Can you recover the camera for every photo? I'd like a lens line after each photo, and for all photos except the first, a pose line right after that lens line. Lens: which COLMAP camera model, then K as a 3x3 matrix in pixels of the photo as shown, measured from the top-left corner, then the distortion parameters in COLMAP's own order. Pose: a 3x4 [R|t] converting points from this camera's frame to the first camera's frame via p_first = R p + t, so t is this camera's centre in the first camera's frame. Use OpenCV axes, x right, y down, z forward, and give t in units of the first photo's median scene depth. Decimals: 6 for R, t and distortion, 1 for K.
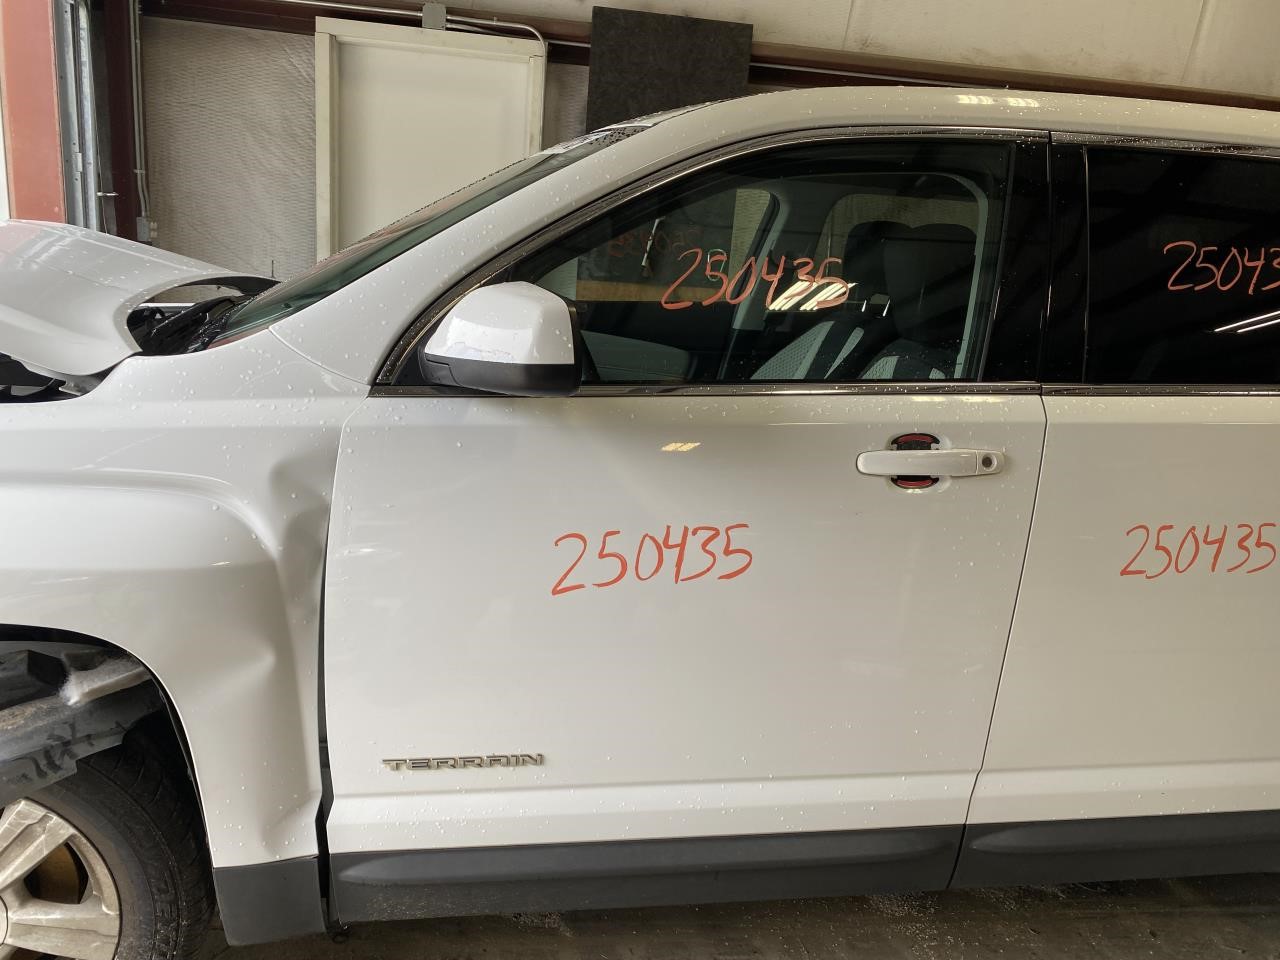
lens RADIAL K [[964.0, 0, 634.7], [0, 964.0, 486.5], [0, 0, 1]] dist [0.031176, -0.030564]
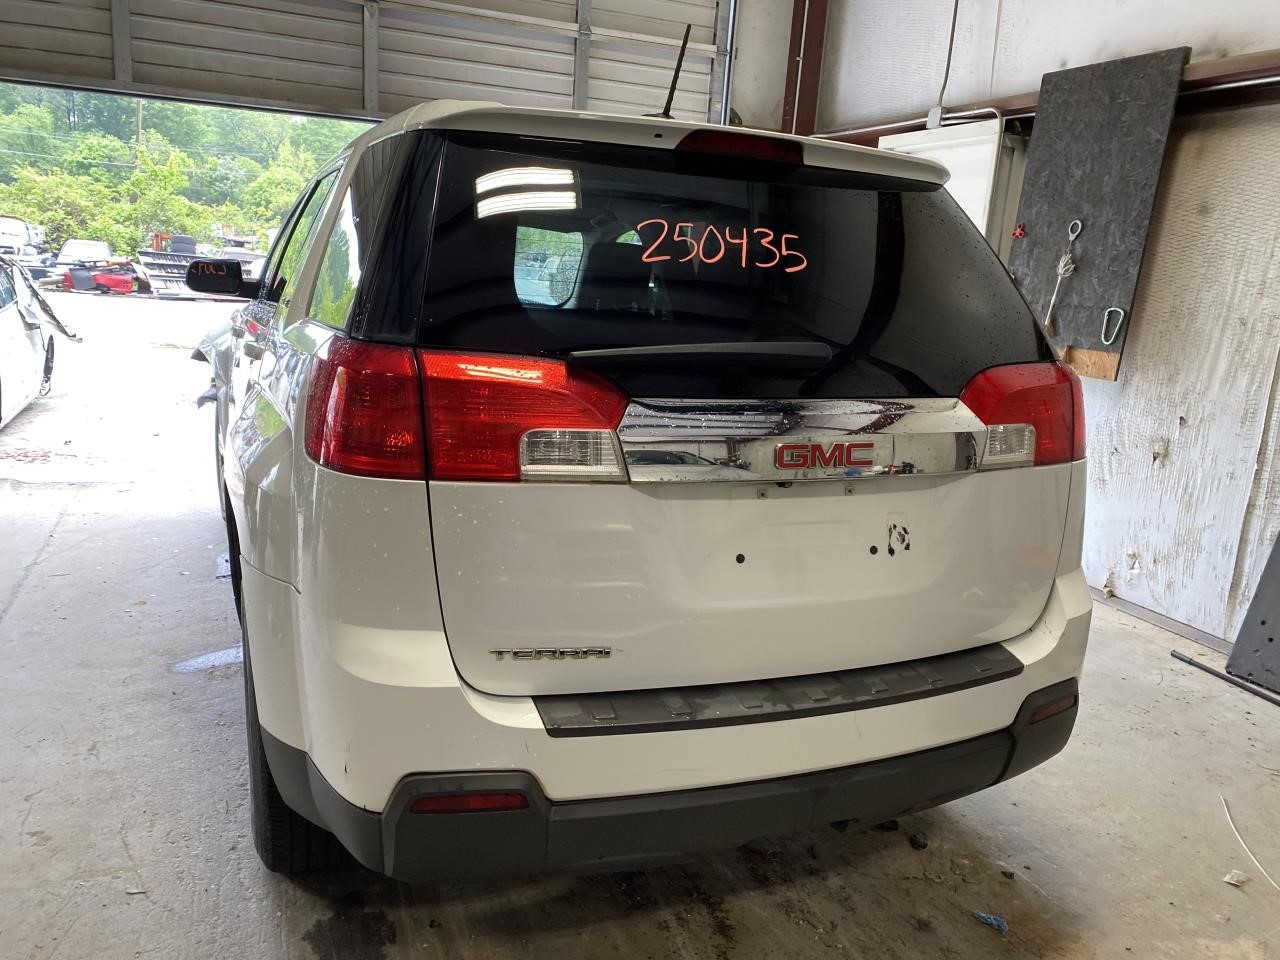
lens RADIAL K [[964.0, 0, 626.7], [0, 964.0, 489.0], [0, 0, 1]] dist [0.031176, -0.030564]
pose [[0.259444, 0.159331, -0.952524, 2.473690], [-0.286219, 0.954672, 0.081731, -0.105250], [0.922370, 0.251426, 0.293288, 1.135911]]
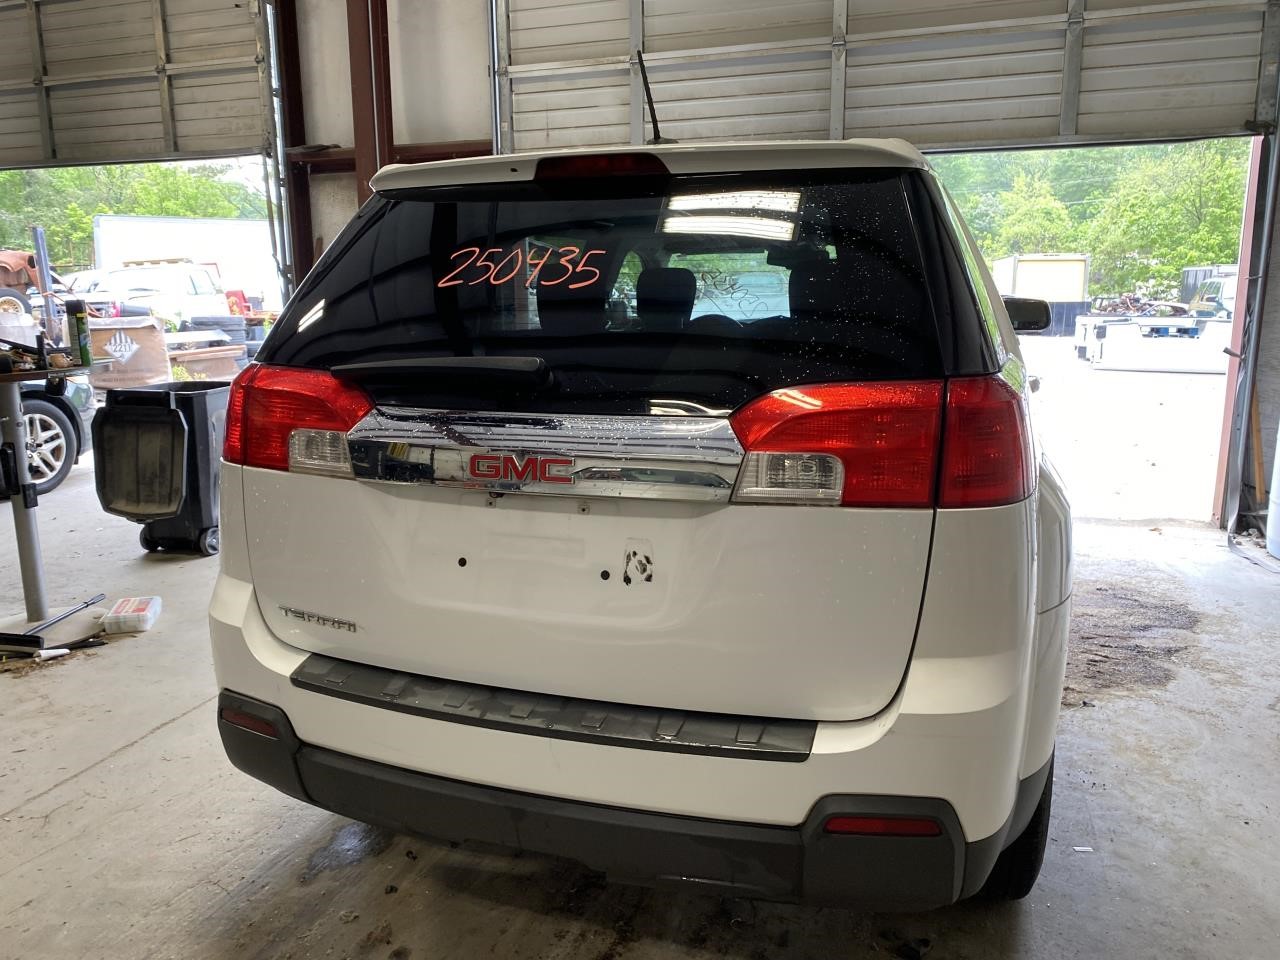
lens RADIAL K [[964.0, 0, 628.4], [0, 964.0, 462.9], [0, 0, 1]] dist [0.031176, -0.030564]
pose [[-0.445648, 0.098989, -0.889718, 2.407366], [-0.250336, 0.940437, 0.230022, -0.370310], [0.859494, 0.325238, -0.394324, 2.069220]]
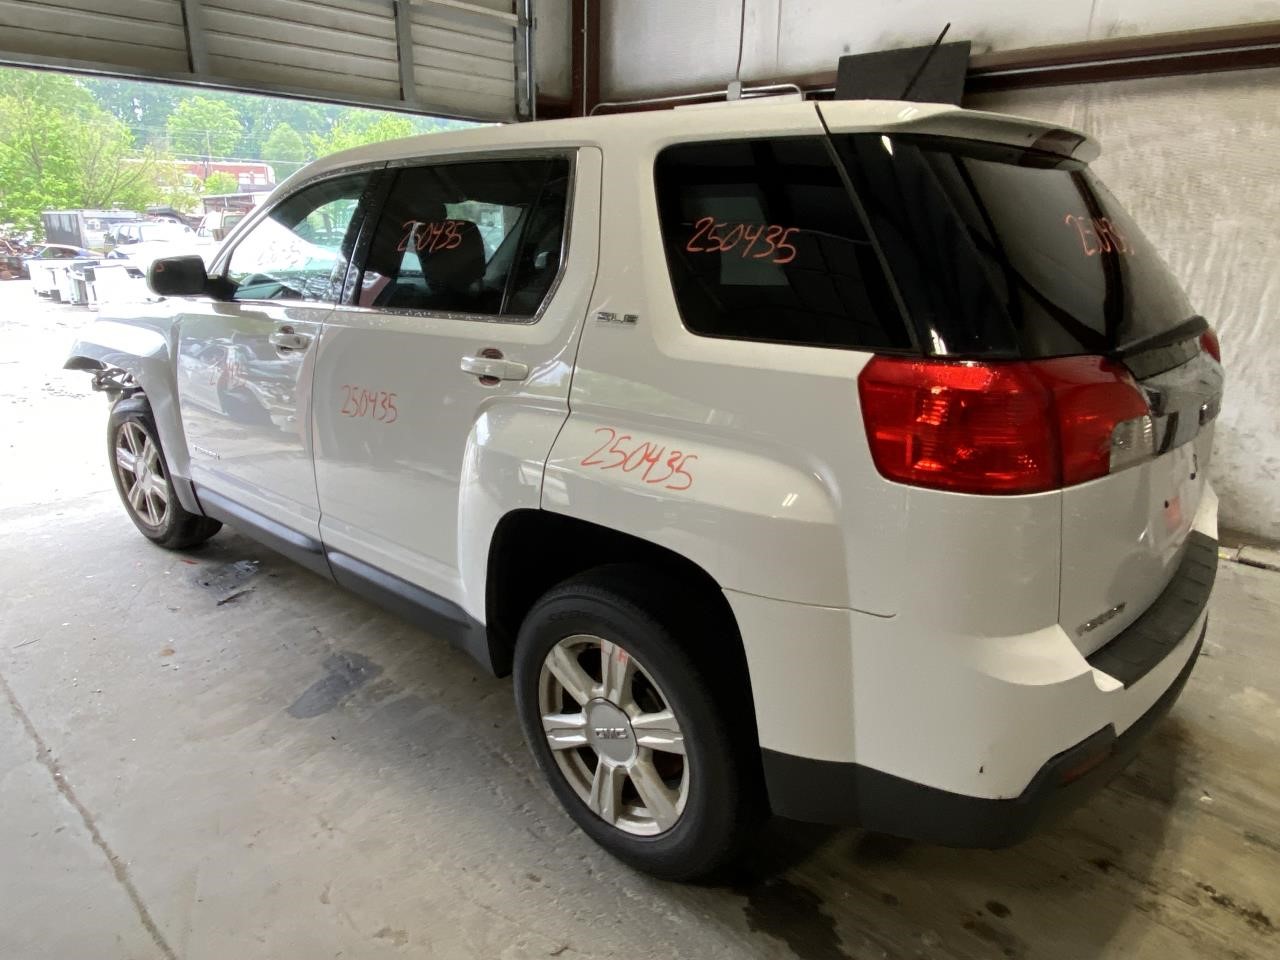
lens RADIAL K [[813.9, 0, 634.2], [0, 813.9, 490.9], [0, 0, 1]] dist [0.003813, -0.005767]
pose [[0.634348, 0.178458, -0.752167, 1.914043], [-0.165518, 0.981779, 0.093345, 0.003563], [0.755120, 0.065284, 0.652328, 0.416403]]
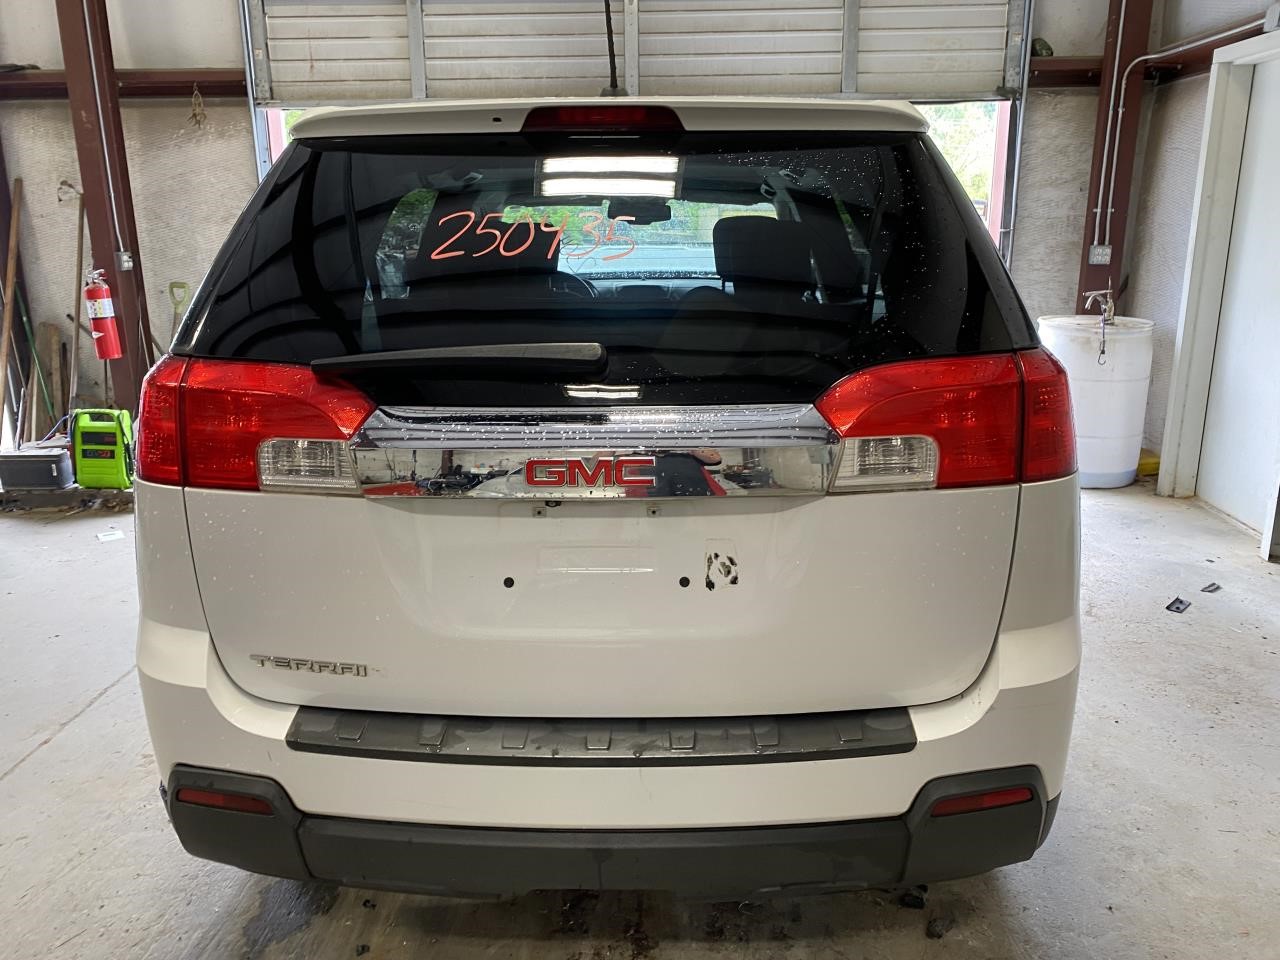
lens RADIAL K [[964.0, 0, 648.7], [0, 964.0, 467.1], [0, 0, 1]] dist [0.031176, -0.030564]
pose [[-0.150759, 0.173329, -0.973257, 2.409970], [-0.254785, 0.944437, 0.207663, -0.308535], [0.955173, 0.279278, -0.098221, 1.728133]]
